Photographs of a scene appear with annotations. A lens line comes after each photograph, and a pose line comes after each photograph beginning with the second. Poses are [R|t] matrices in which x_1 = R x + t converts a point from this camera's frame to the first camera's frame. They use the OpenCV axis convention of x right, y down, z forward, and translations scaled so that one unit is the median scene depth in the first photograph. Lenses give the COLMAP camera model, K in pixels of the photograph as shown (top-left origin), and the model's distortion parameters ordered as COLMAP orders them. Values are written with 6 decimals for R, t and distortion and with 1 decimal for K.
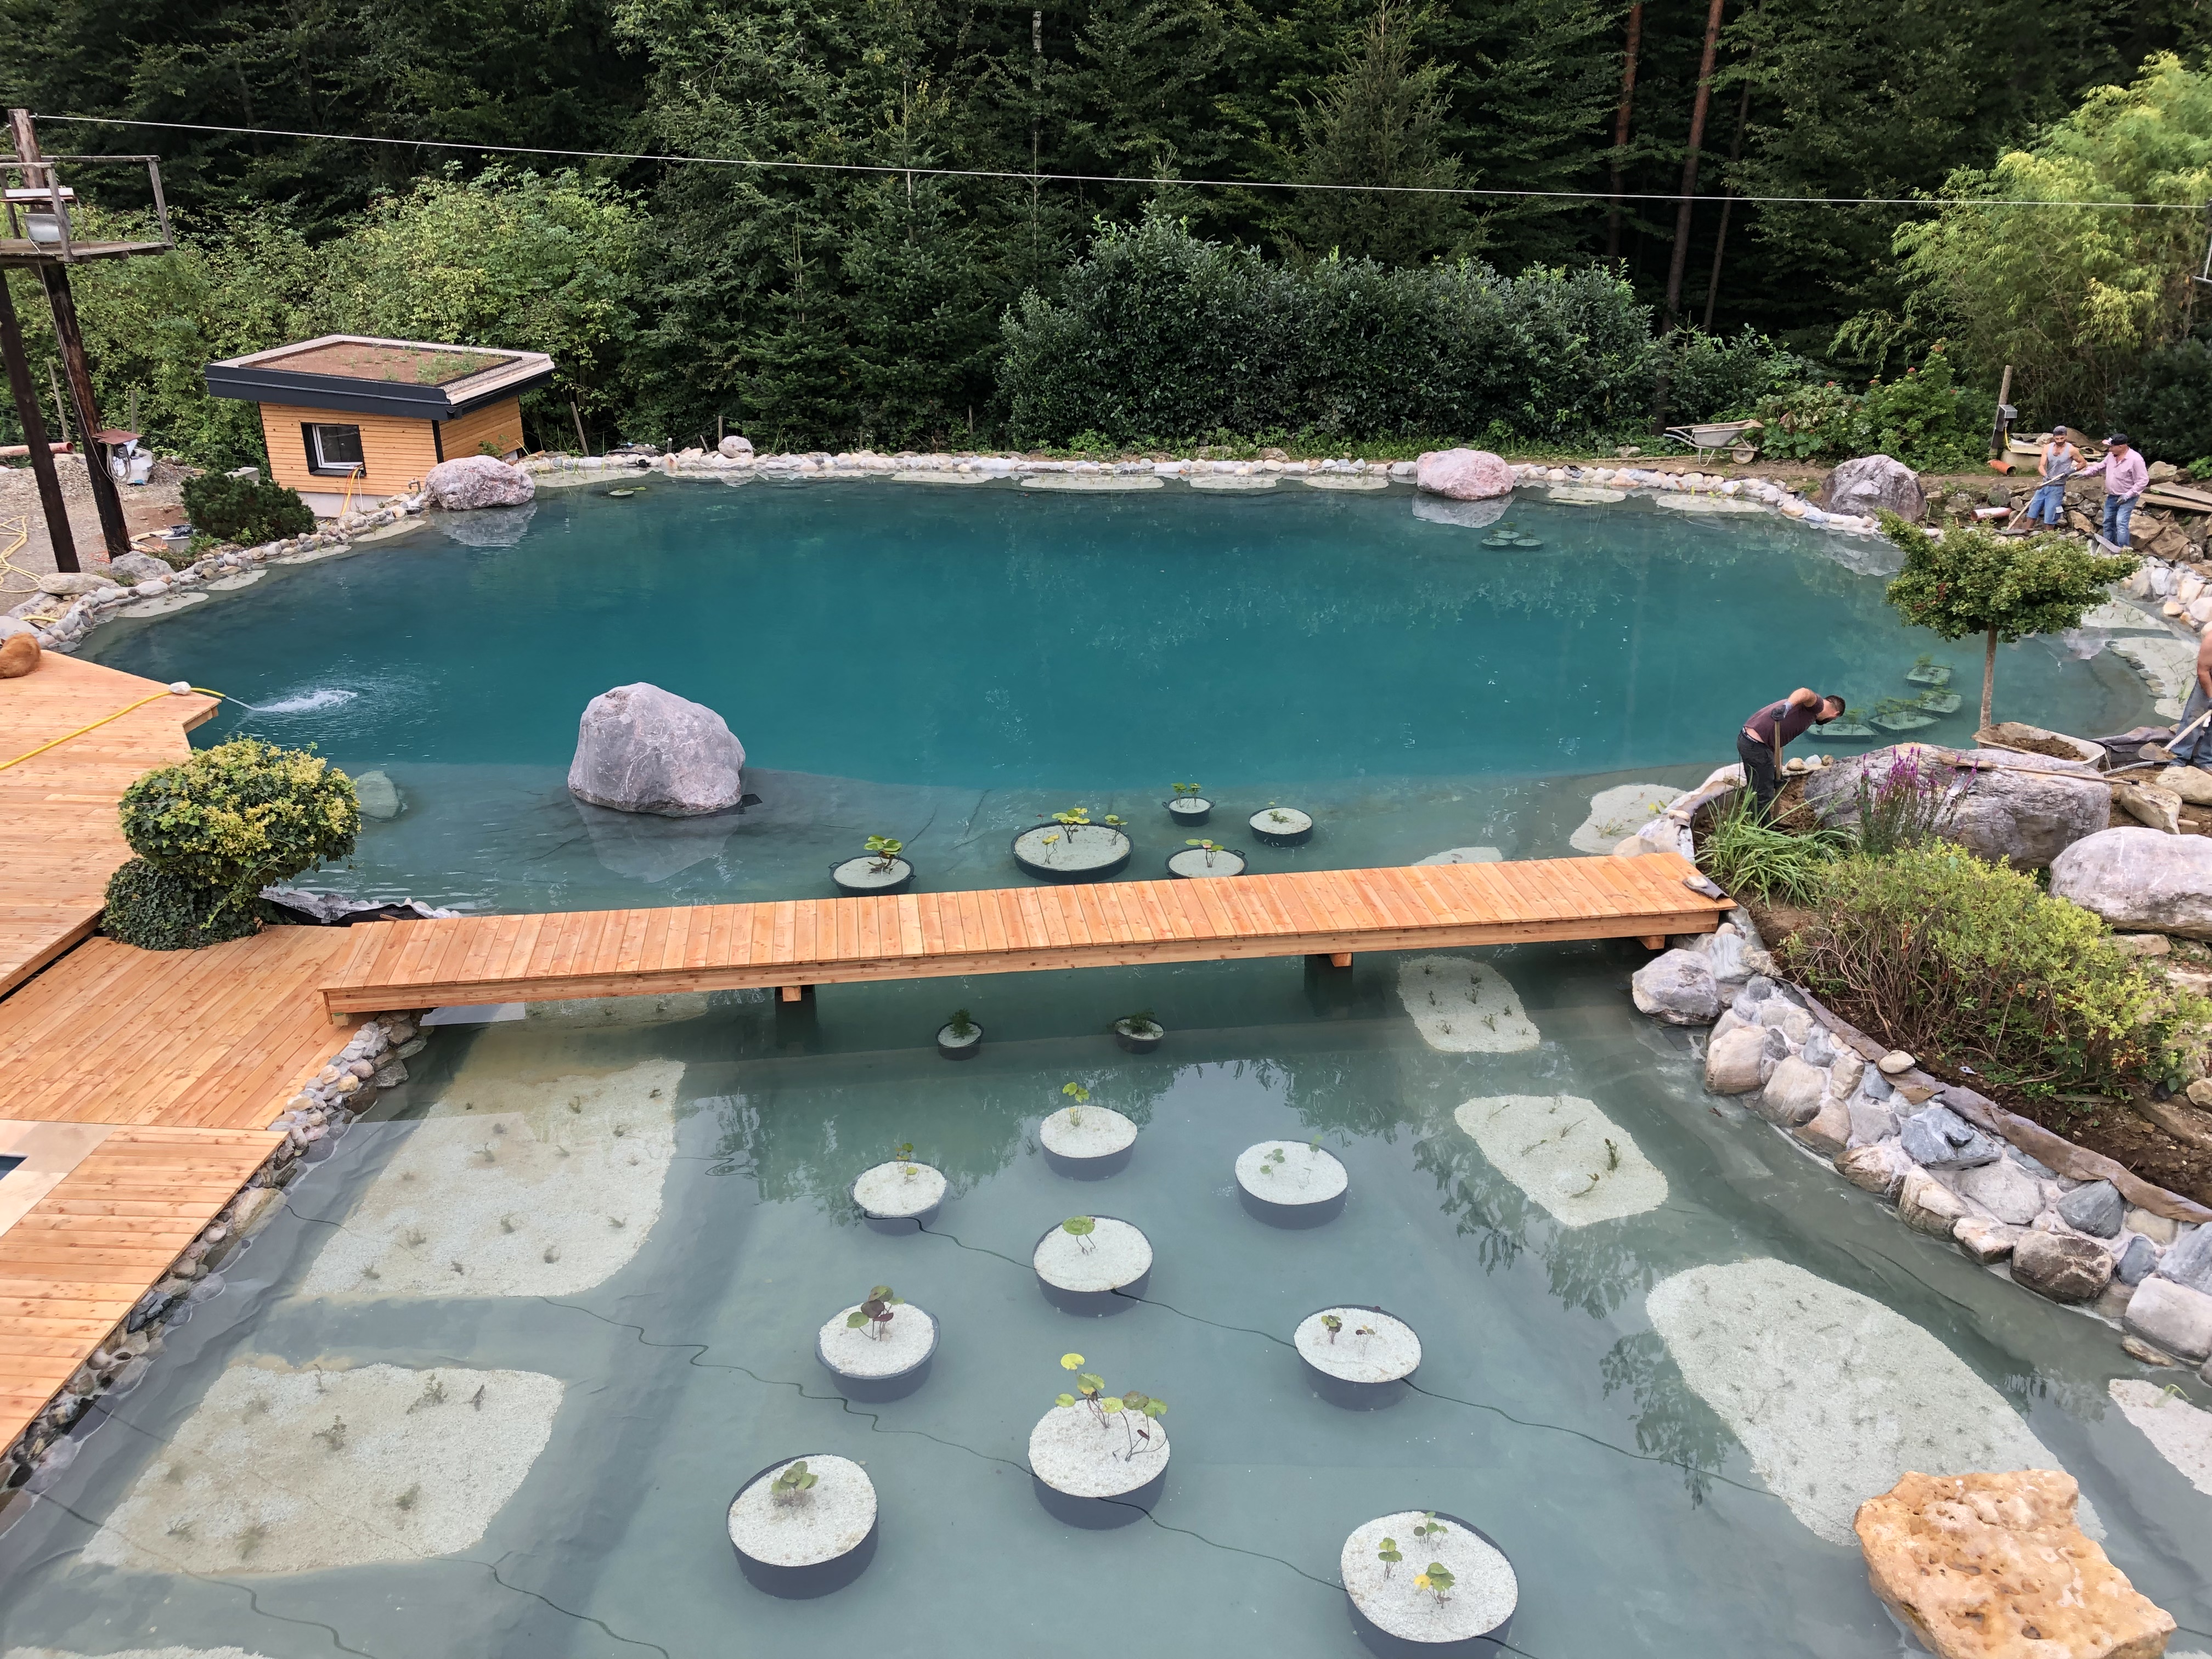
lens RADIAL K [[1790.2, 0, 1106.0], [0, 1790.2, 829.5], [0, 0, 1]] dist [0.033664, -0.001300]
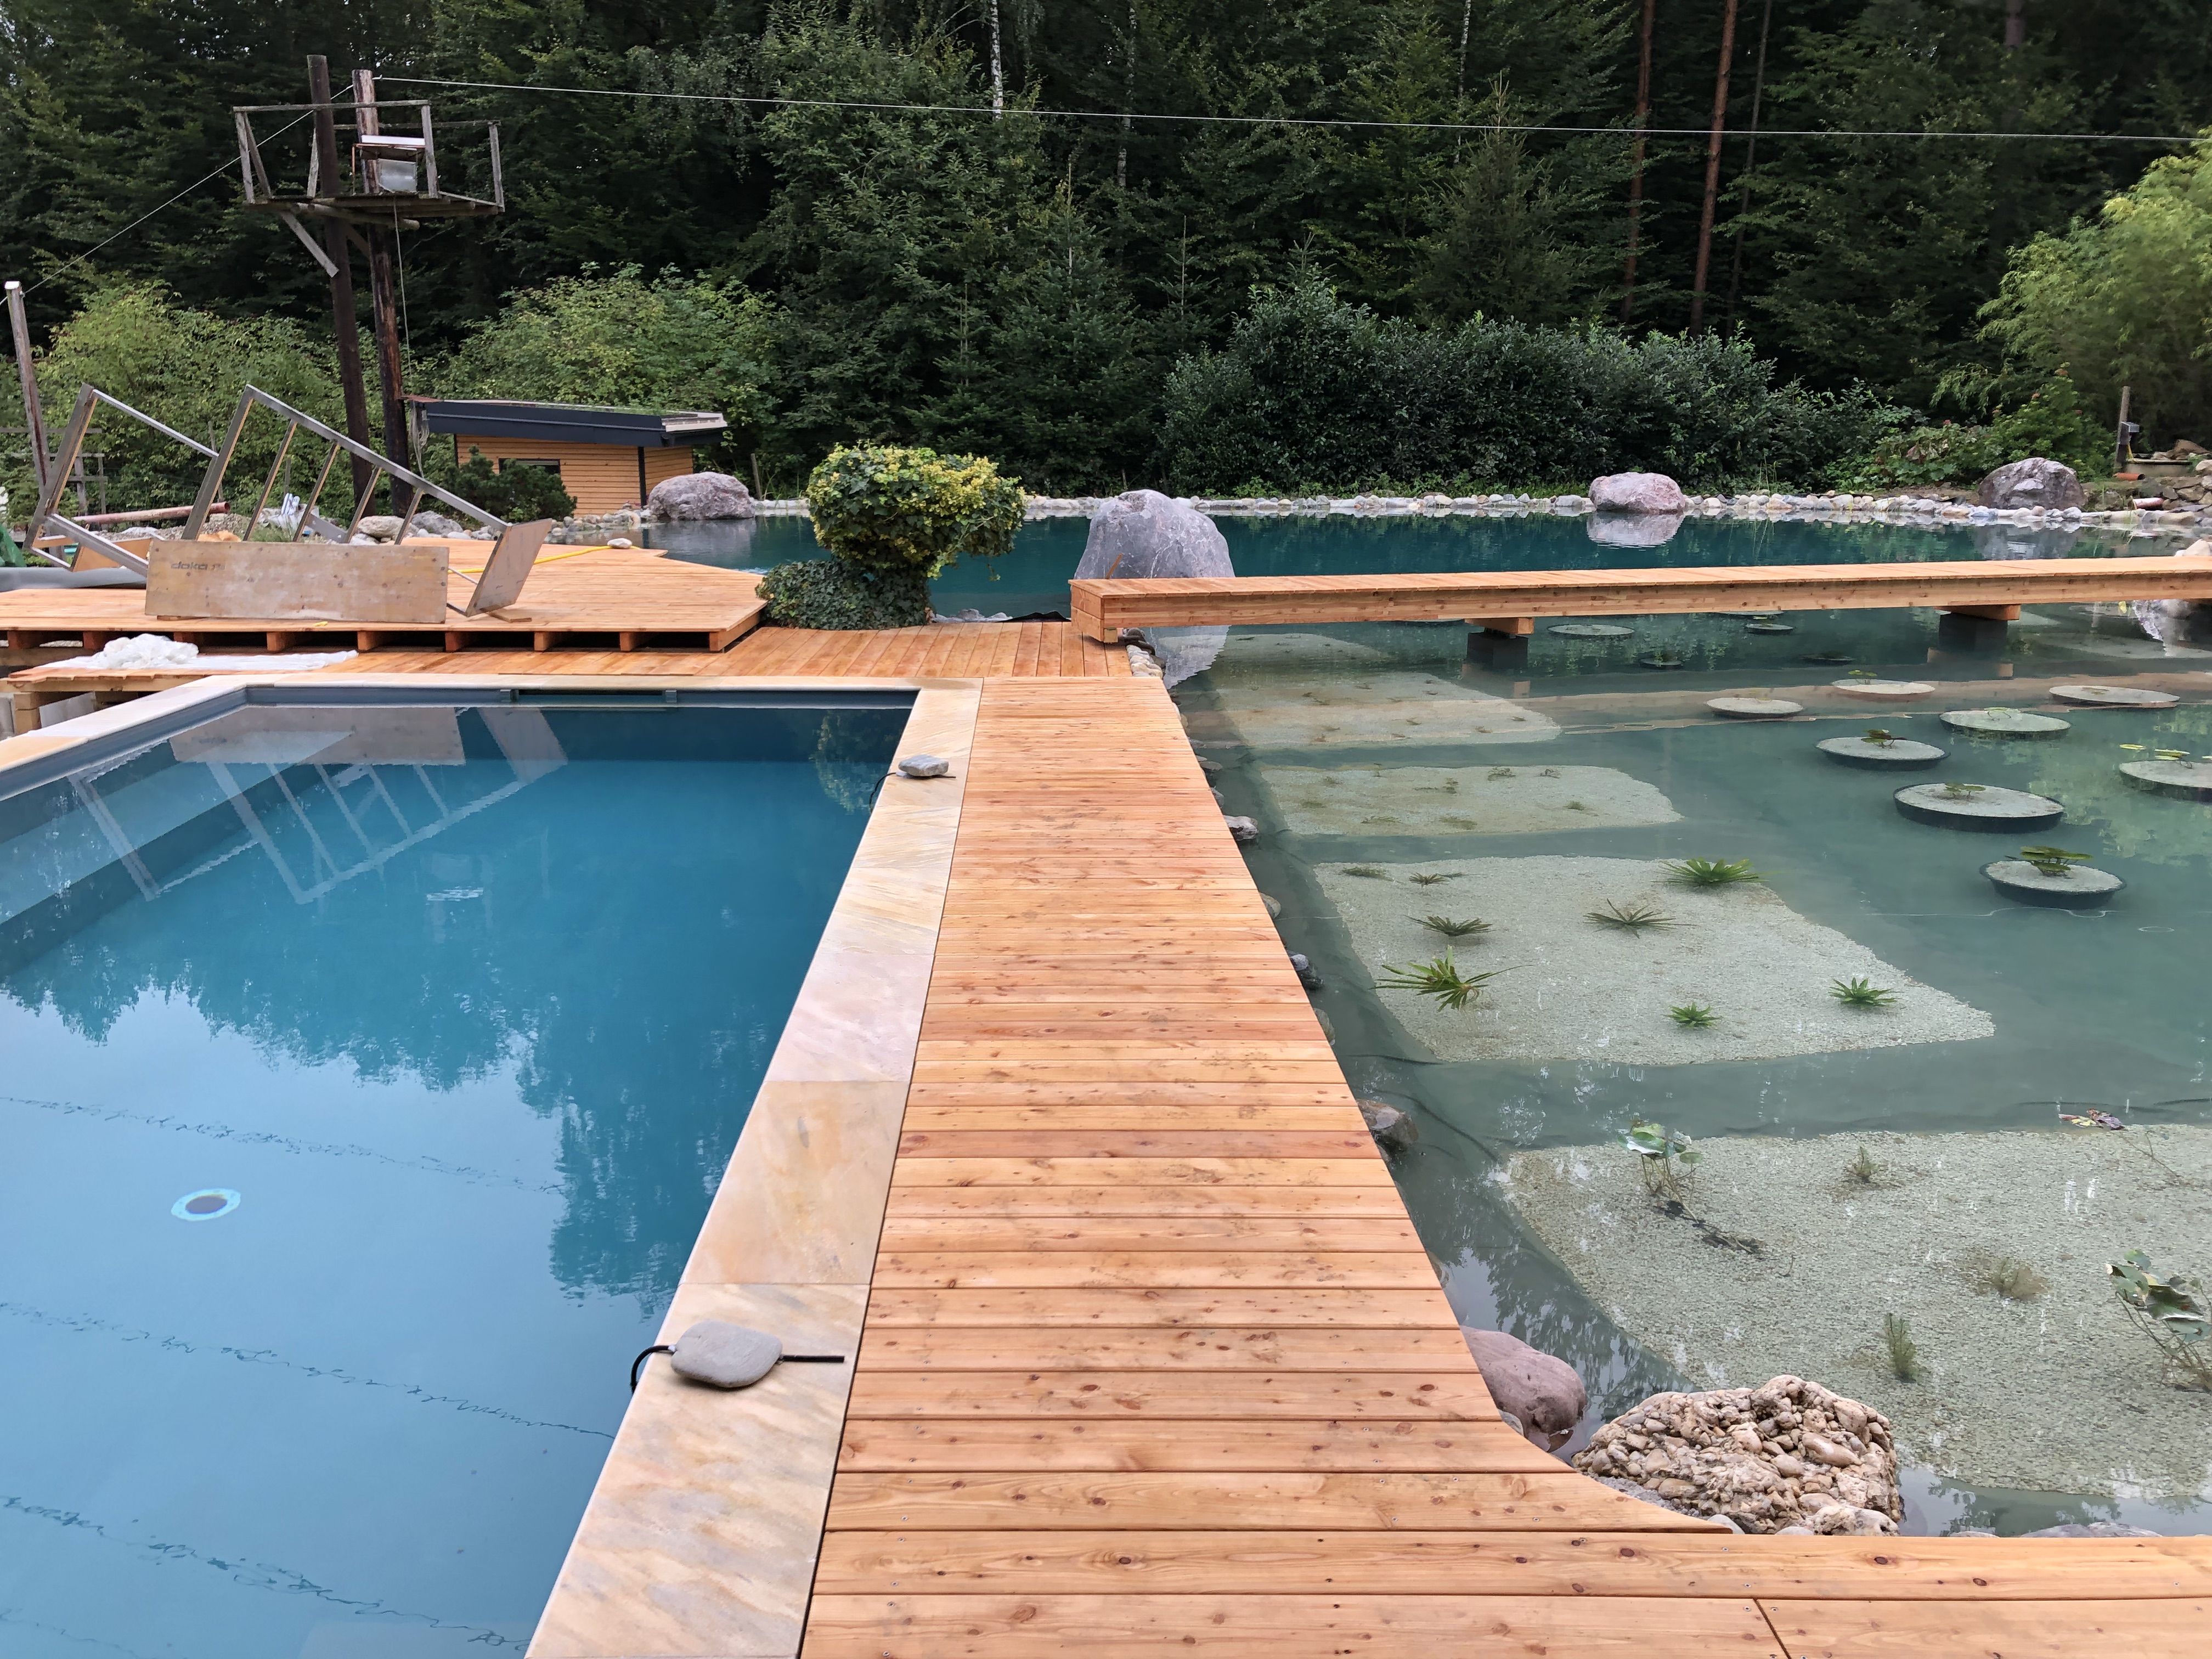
lens RADIAL K [[1790.2, 0, 1106.0], [0, 1790.2, 829.5], [0, 0, 1]] dist [0.033664, -0.001300]
pose [[0.994680, -0.023168, 0.100372, -0.207714], [0.039288, 0.986051, -0.161739, 0.144495], [-0.095225, 0.164822, 0.981716, 0.022984]]
